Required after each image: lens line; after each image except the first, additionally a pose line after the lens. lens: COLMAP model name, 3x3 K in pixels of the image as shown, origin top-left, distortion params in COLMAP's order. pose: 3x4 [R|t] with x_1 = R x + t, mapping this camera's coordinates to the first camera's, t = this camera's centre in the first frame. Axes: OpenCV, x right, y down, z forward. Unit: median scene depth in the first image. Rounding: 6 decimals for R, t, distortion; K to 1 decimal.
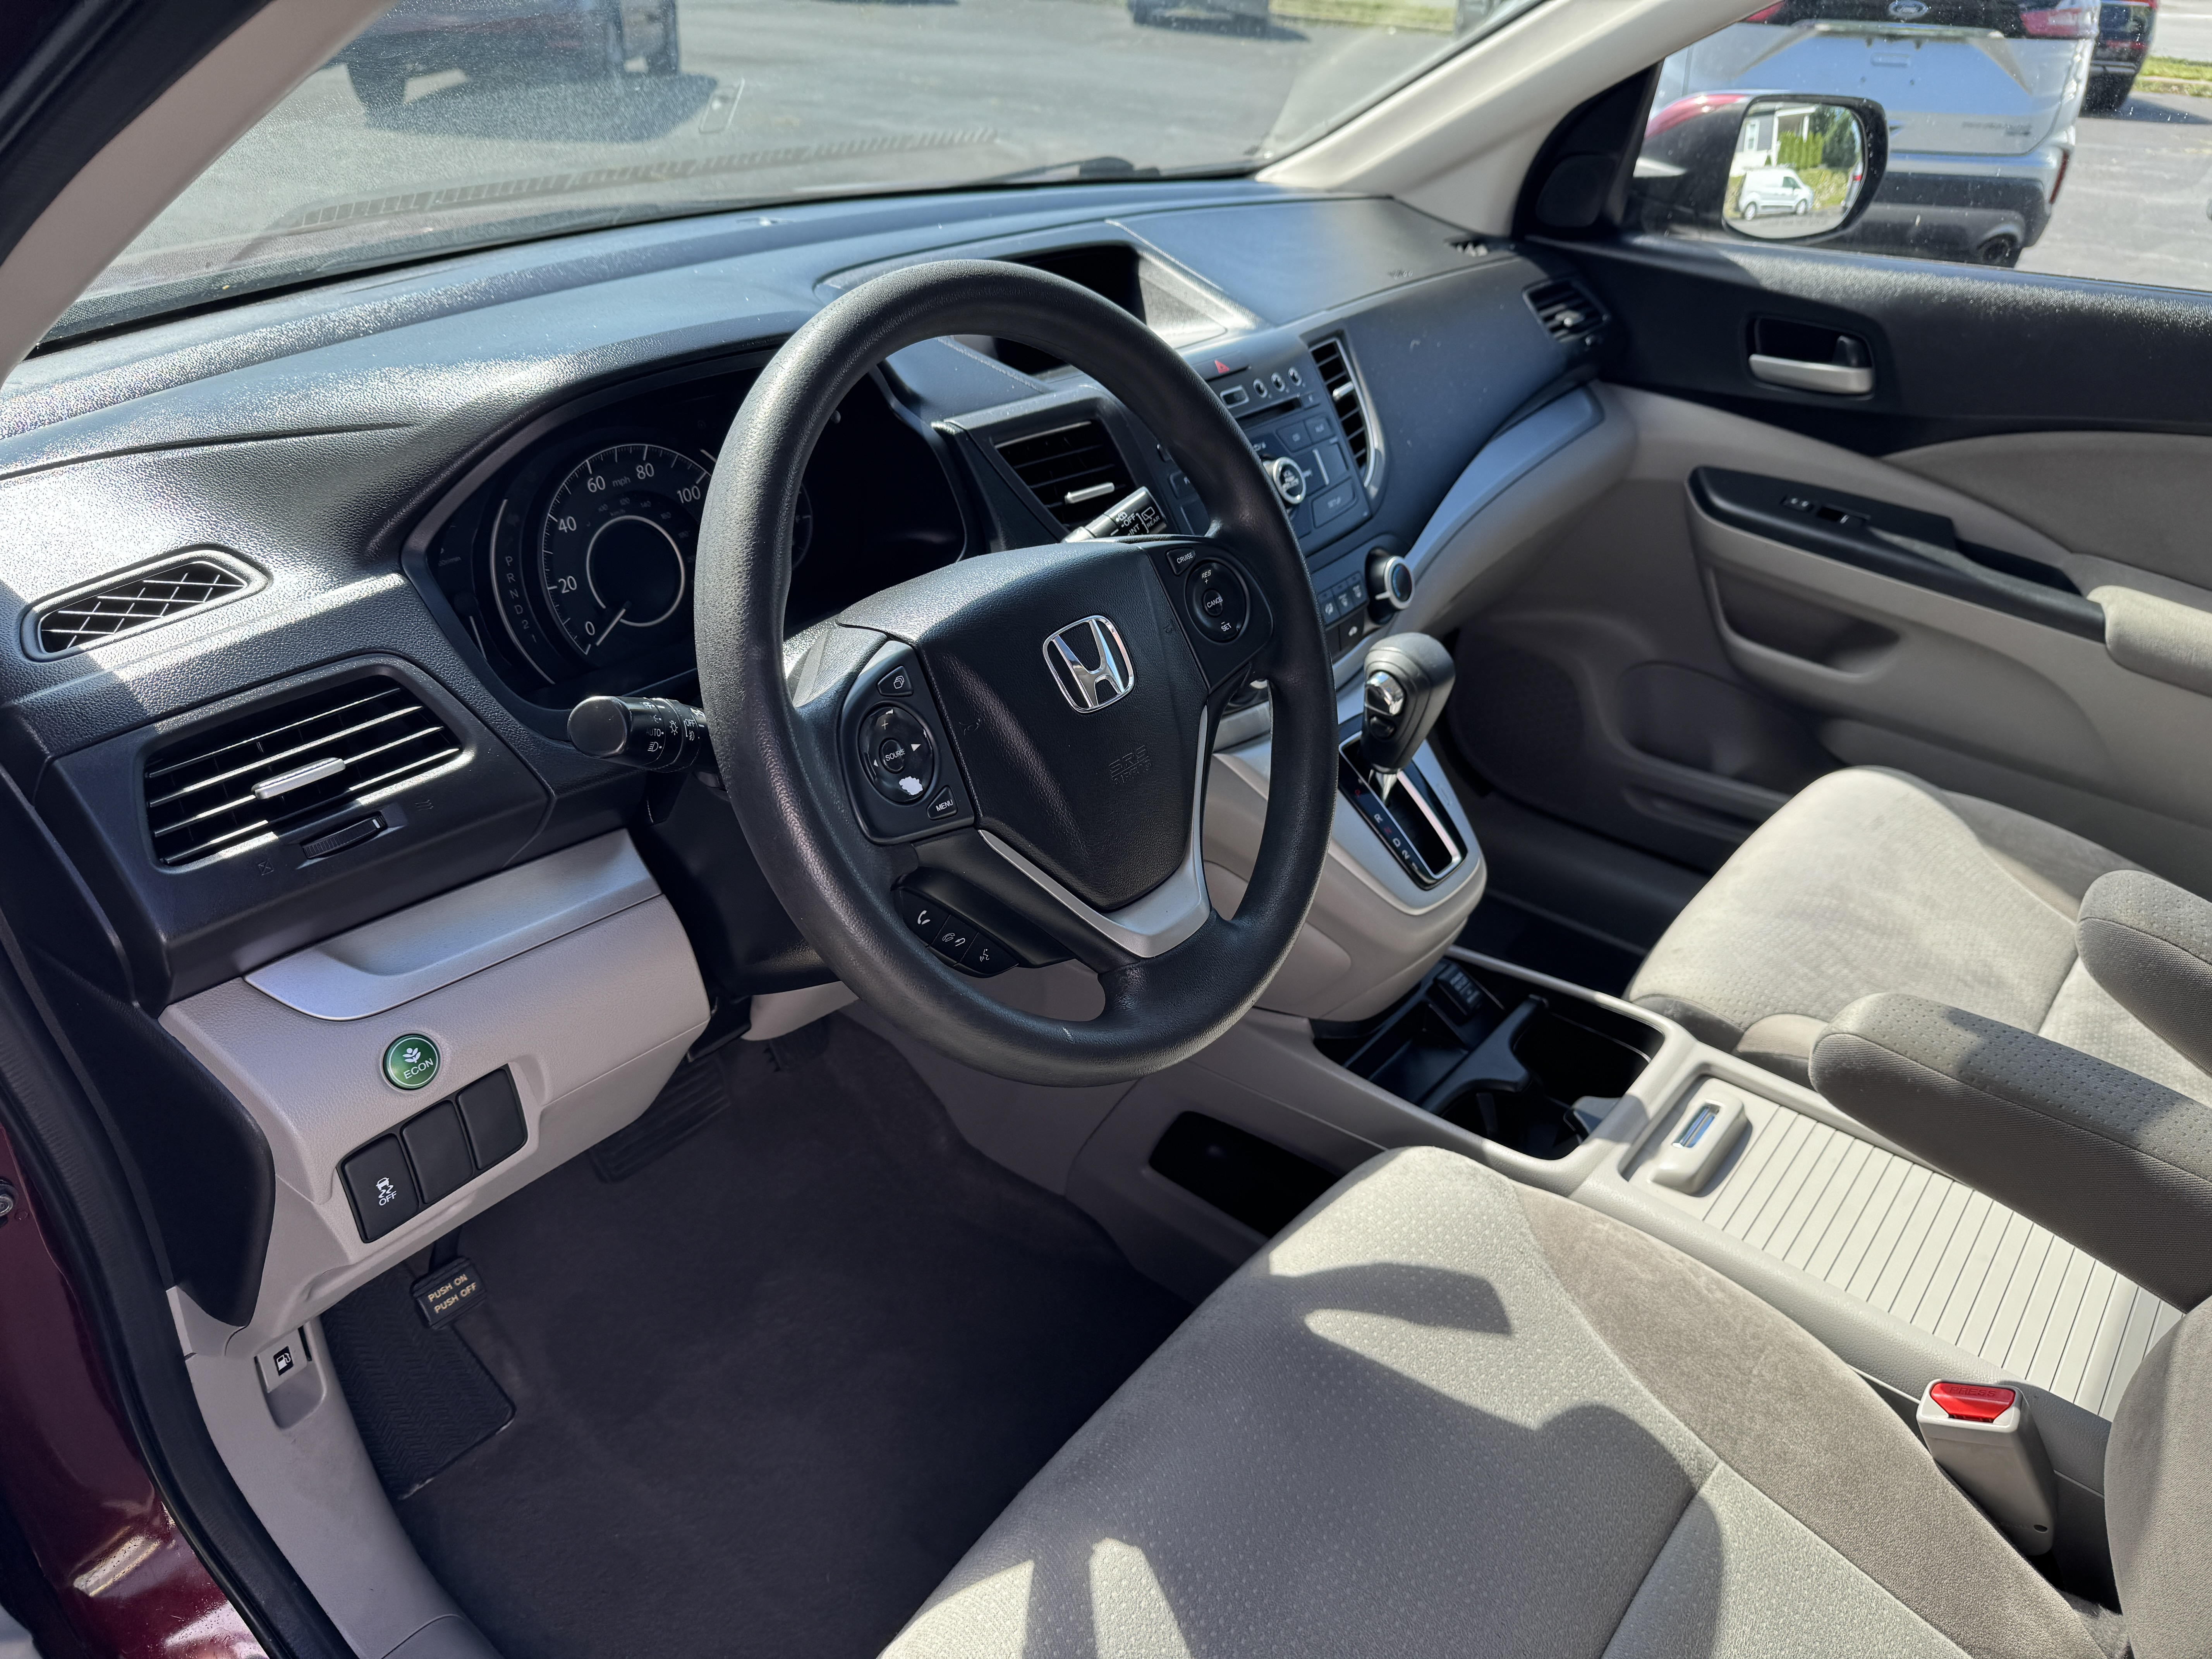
lens RADIAL K [[1535.9, 0, 1107.4], [0, 1535.9, 863.3], [0, 0, 1]] dist [-0.002522, -0.004895]
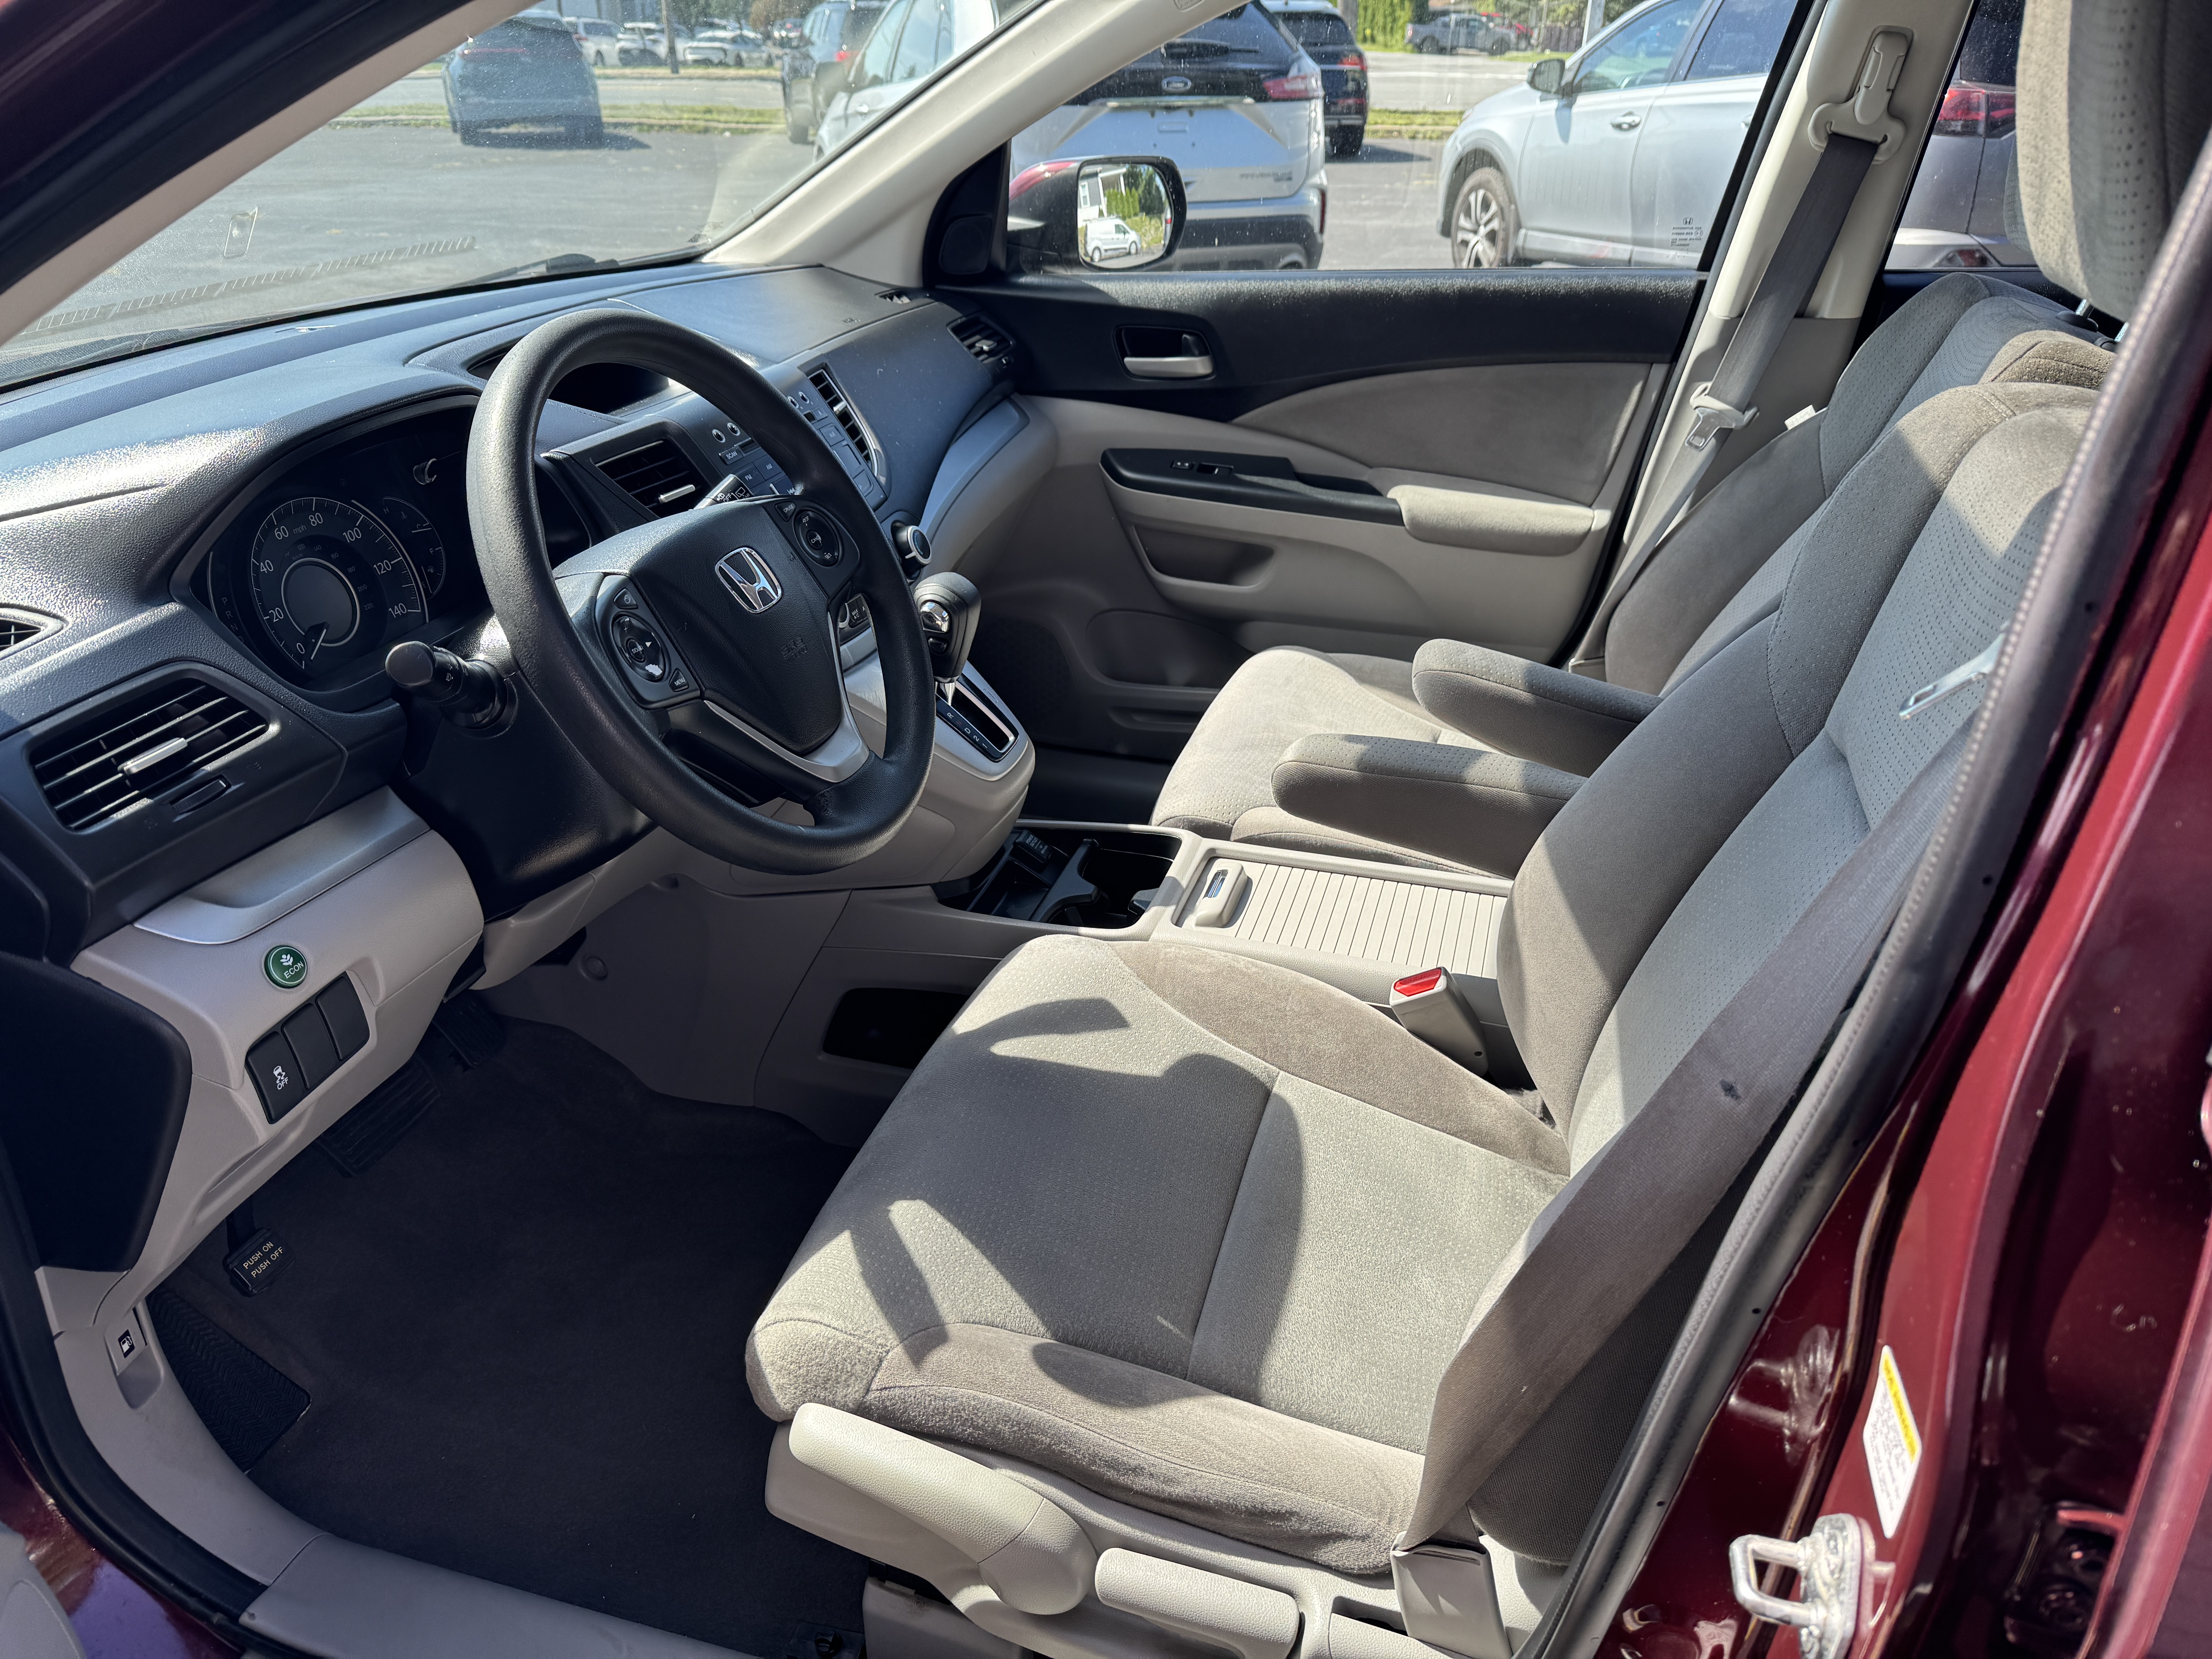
lens RADIAL K [[1516.2, 0, 1090.9], [0, 1516.2, 873.2], [0, 0, 1]] dist [0.062200, -0.082711]
pose [[0.927903, -0.212842, 0.306095, -0.131573], [0.226432, 0.973984, -0.009153, 0.137080], [-0.296184, 0.077803, 0.951957, -0.260684]]
